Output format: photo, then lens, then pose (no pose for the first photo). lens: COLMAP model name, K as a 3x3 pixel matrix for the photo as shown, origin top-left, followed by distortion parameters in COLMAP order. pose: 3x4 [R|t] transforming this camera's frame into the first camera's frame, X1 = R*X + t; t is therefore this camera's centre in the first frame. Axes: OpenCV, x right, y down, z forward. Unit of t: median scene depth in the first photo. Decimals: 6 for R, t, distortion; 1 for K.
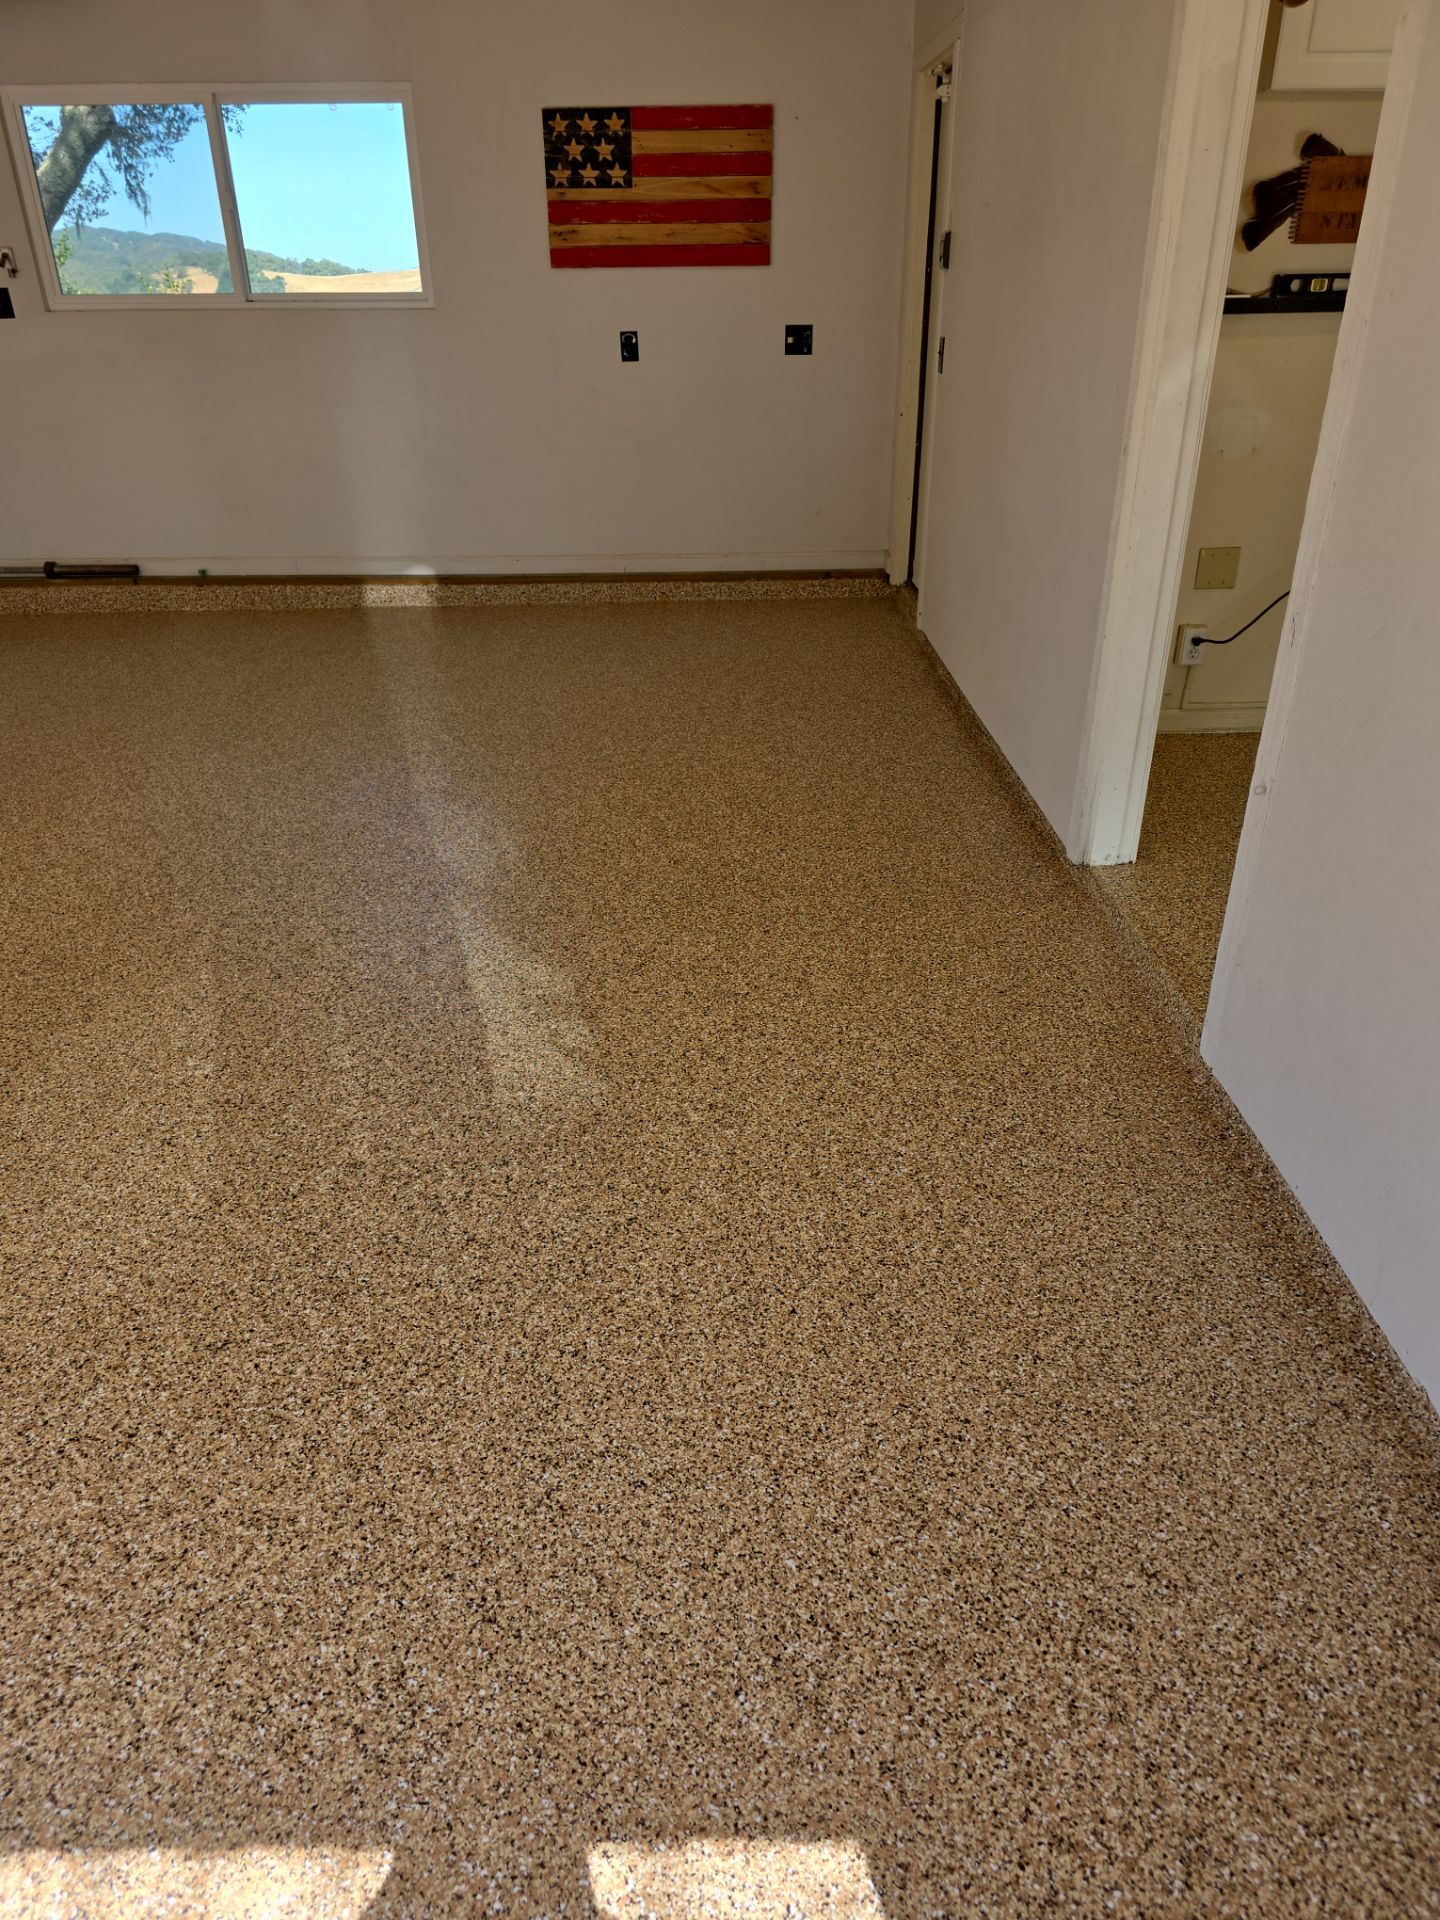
lens RADIAL K [[1301.1, 0, 729.7], [0, 1301.1, 965.7], [0, 0, 1]] dist [0.054324, -0.044671]
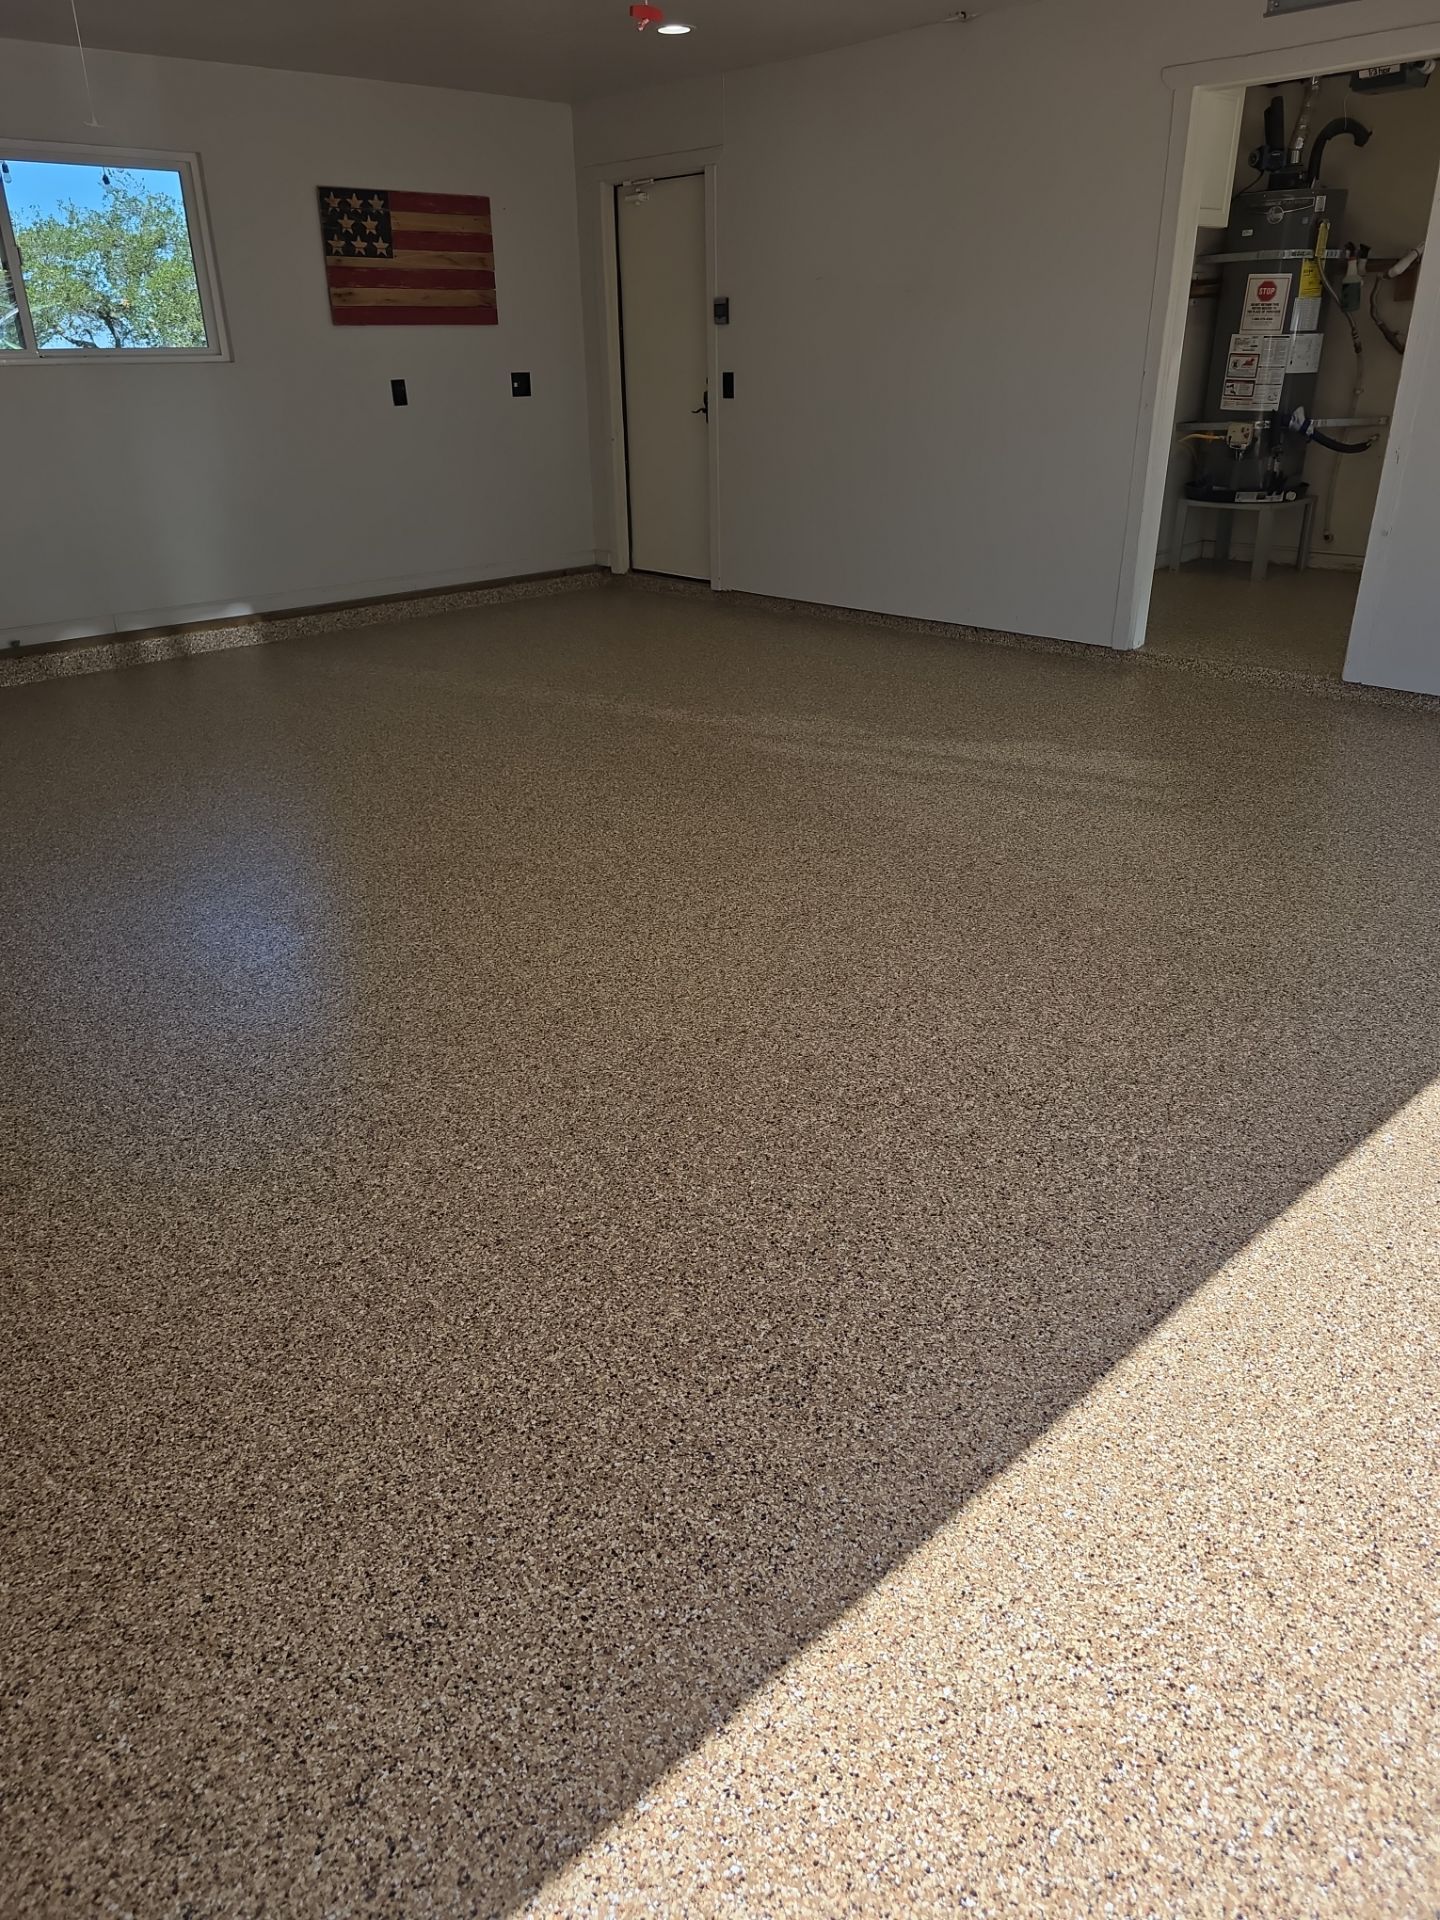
lens RADIAL K [[1301.1, 0, 706.3], [0, 1301.1, 956.2], [0, 0, 1]] dist [0.054324, -0.044671]
pose [[0.740670, -0.286182, 0.607872, -2.863113], [0.324023, 0.944729, 0.049961, 0.087229], [-0.588572, 0.159960, 0.792462, 0.057725]]
